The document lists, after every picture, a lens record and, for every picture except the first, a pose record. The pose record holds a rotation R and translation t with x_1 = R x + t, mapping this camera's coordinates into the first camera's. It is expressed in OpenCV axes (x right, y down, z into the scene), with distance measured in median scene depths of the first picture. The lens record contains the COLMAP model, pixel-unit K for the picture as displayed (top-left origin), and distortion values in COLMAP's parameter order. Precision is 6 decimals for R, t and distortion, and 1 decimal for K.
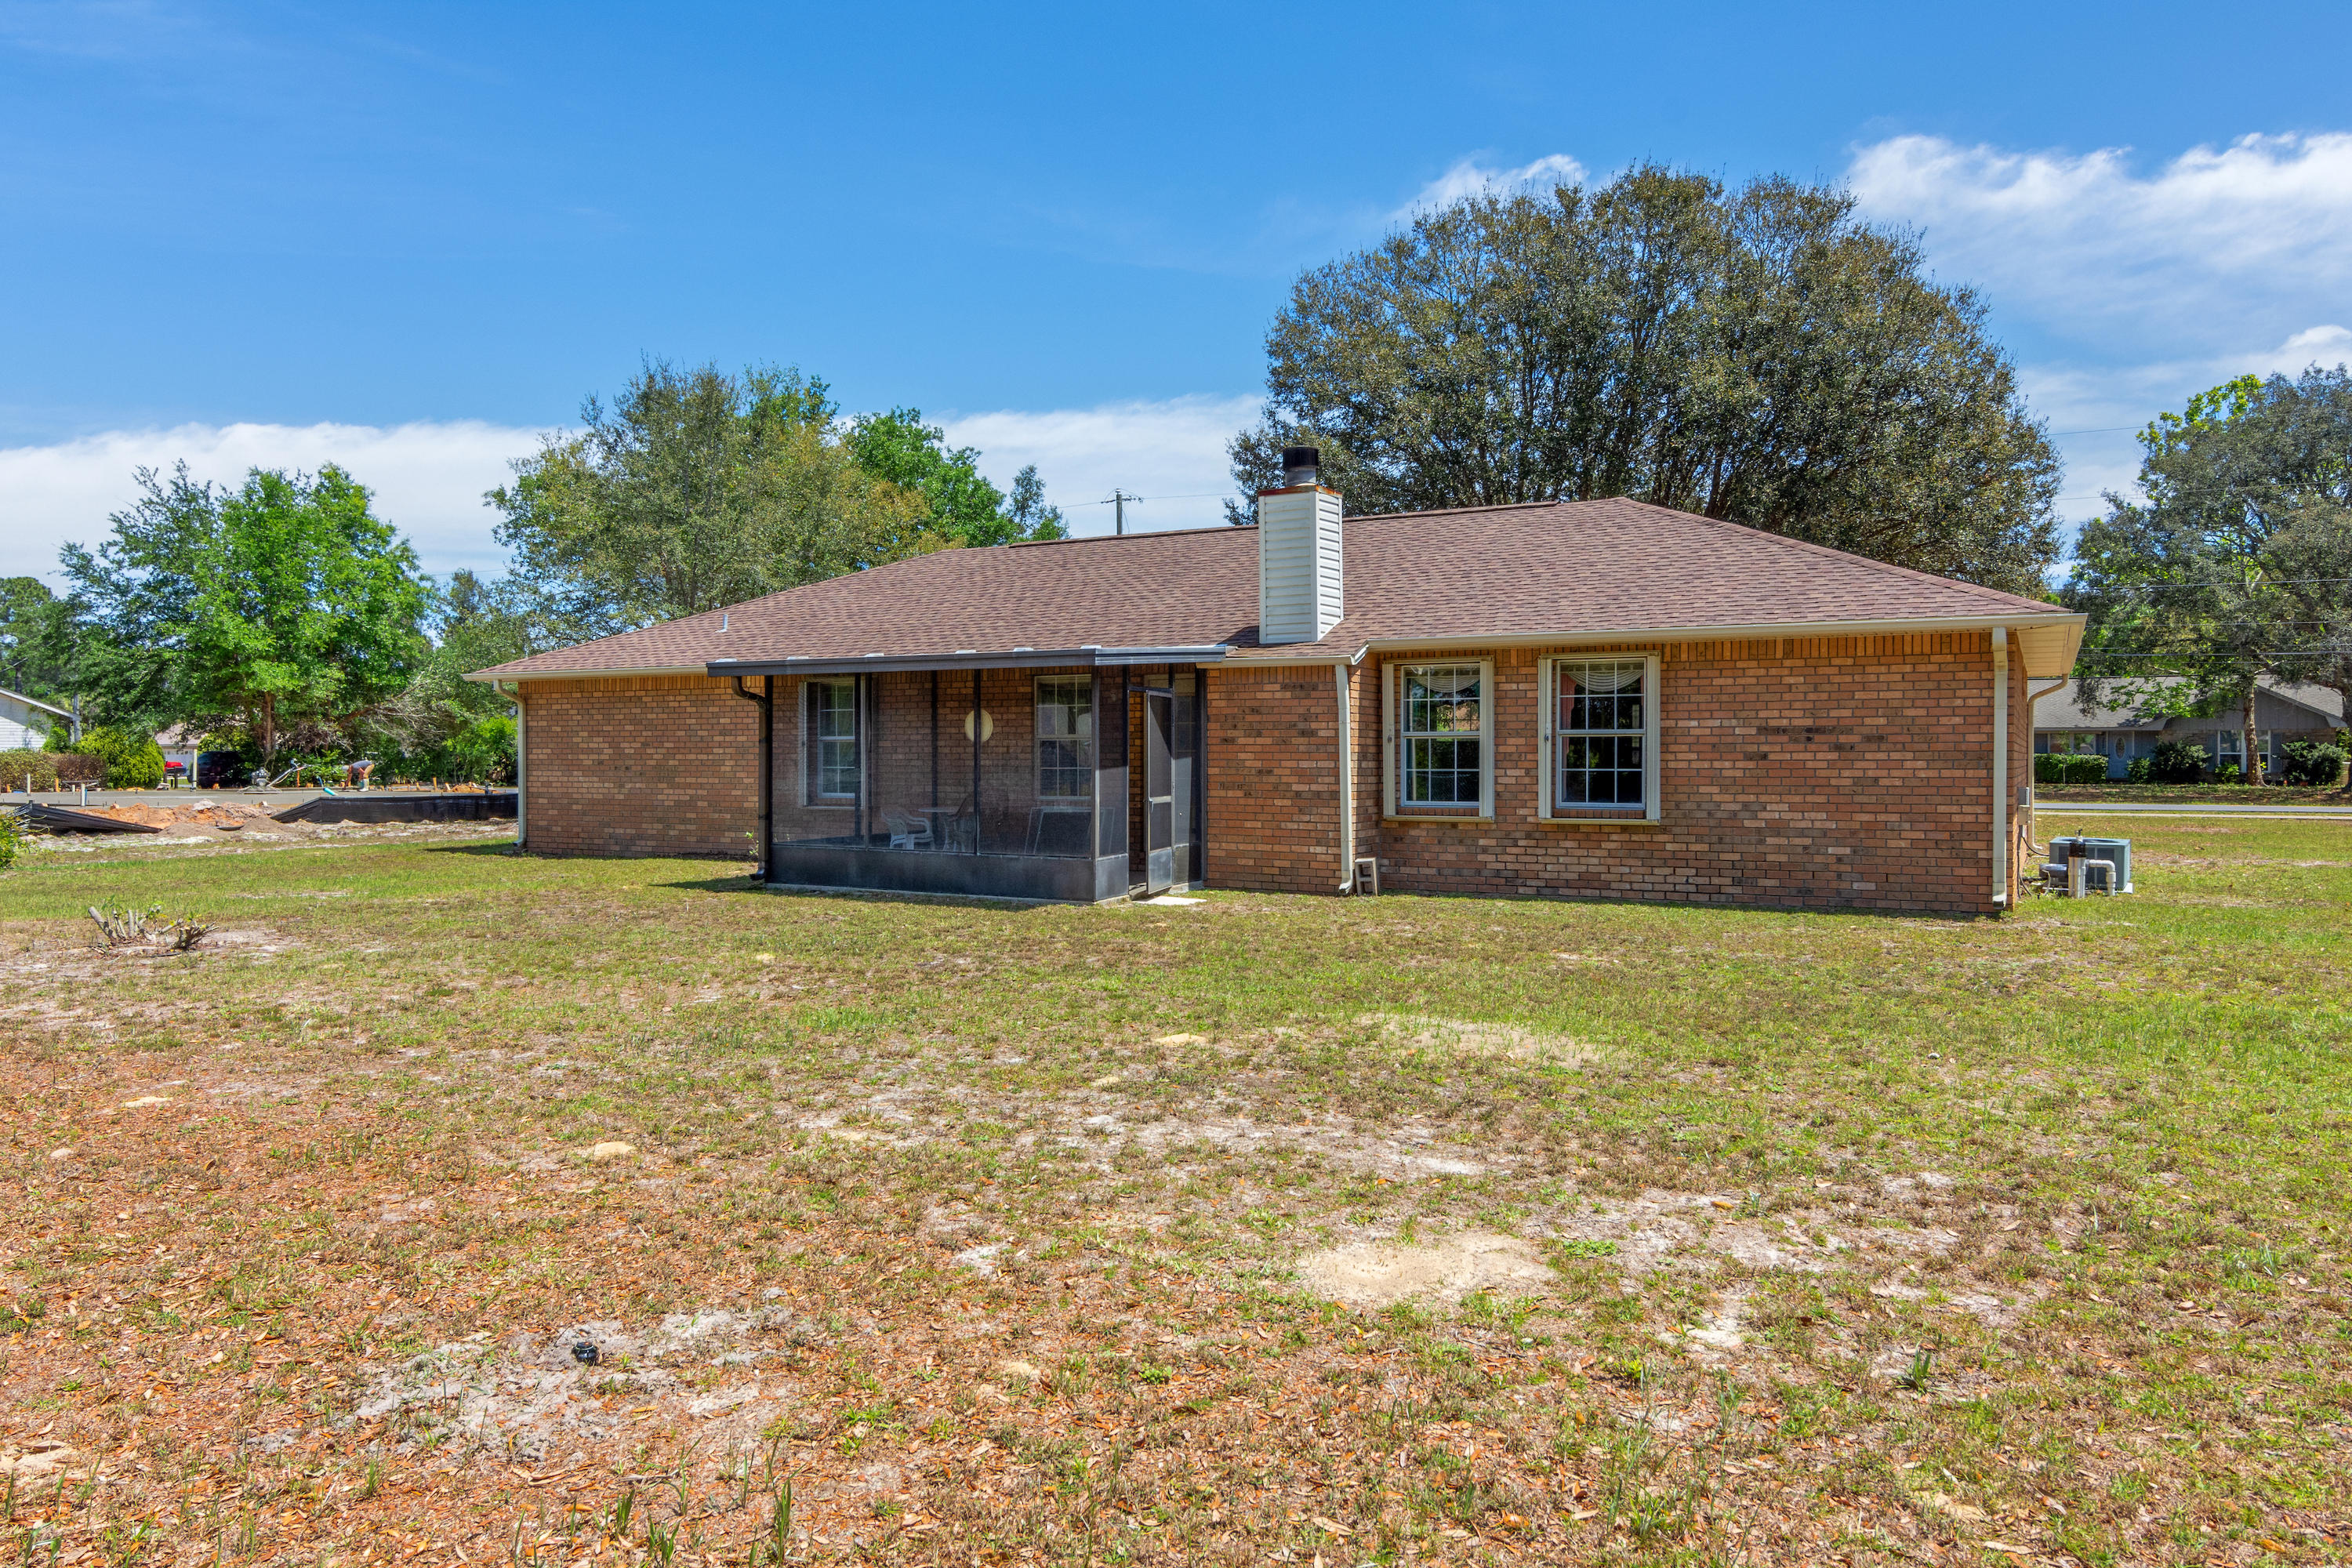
lens RADIAL K [[1537.9, 0, 1176.0], [0, 1537.9, 784.0], [0, 0, 1]] dist [-0.003649, -0.000188]
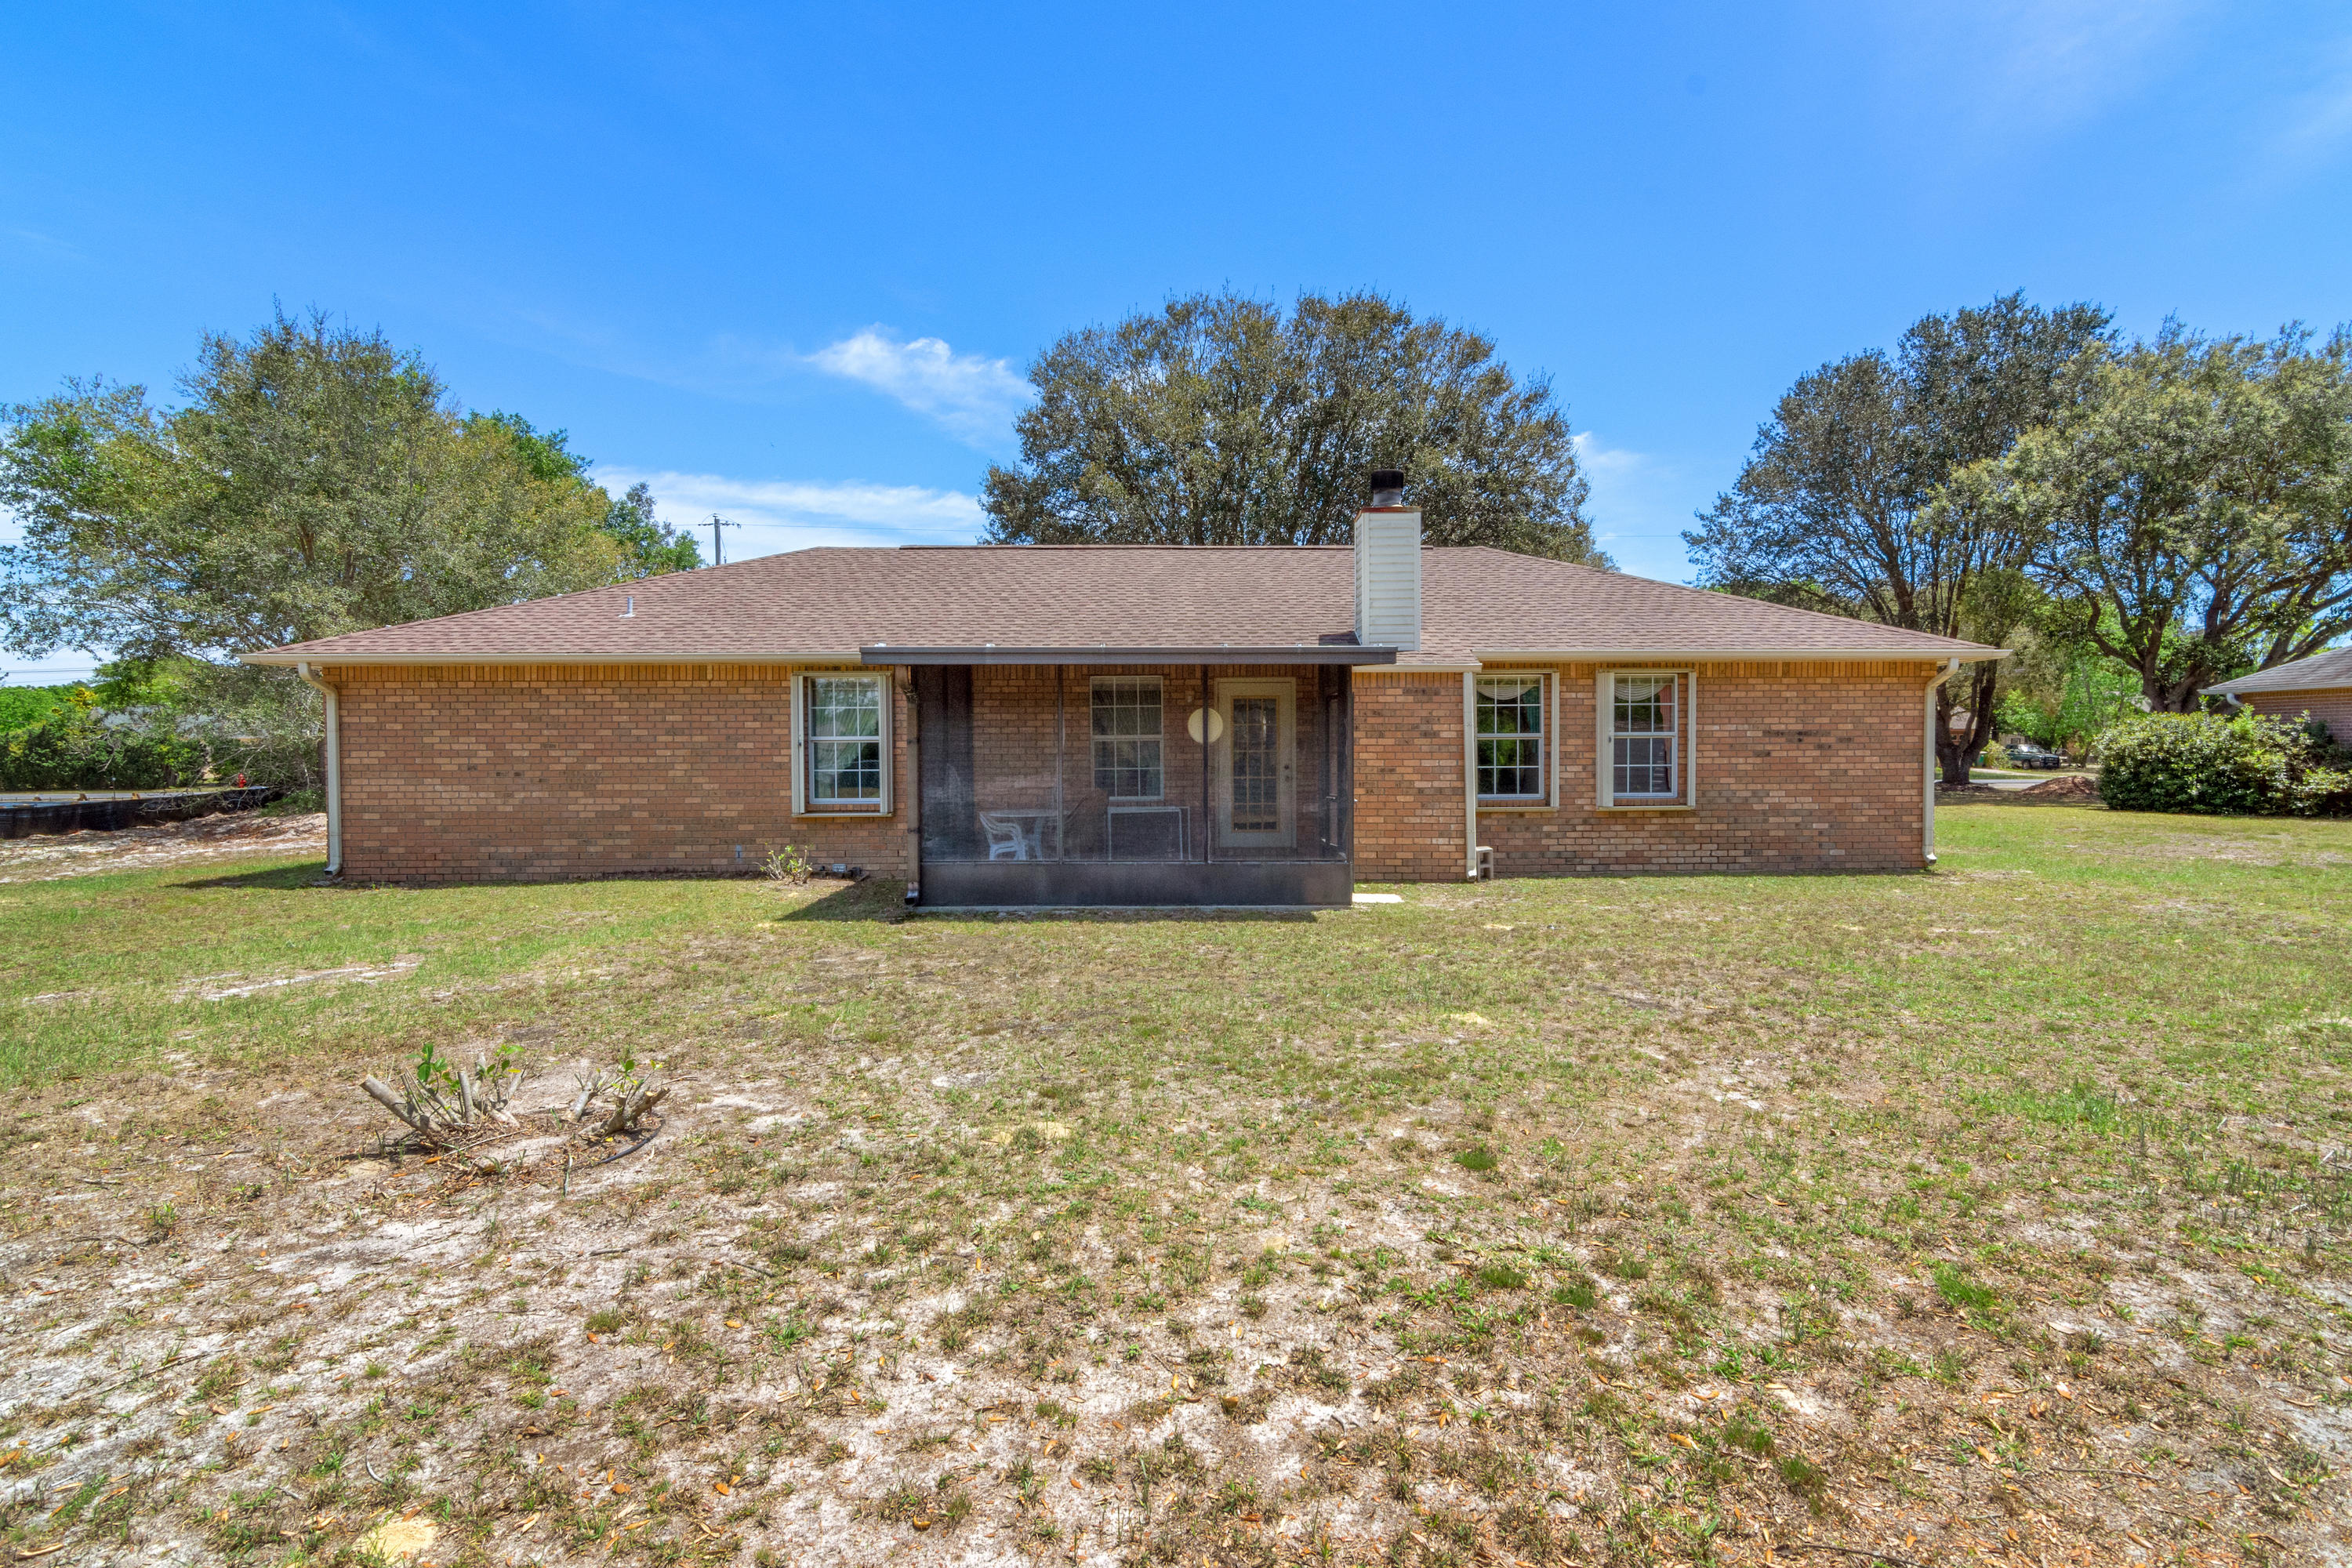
lens RADIAL K [[1126.6, 0, 1169.3], [0, 1126.6, 793.1], [0, 0, 1]] dist [-0.000055, 0.000036]
pose [[0.872479, -0.022077, 0.488152, -0.472348], [0.013338, 0.999683, 0.021371, -0.011259], [-0.488469, -0.012135, 0.872497, 0.400975]]
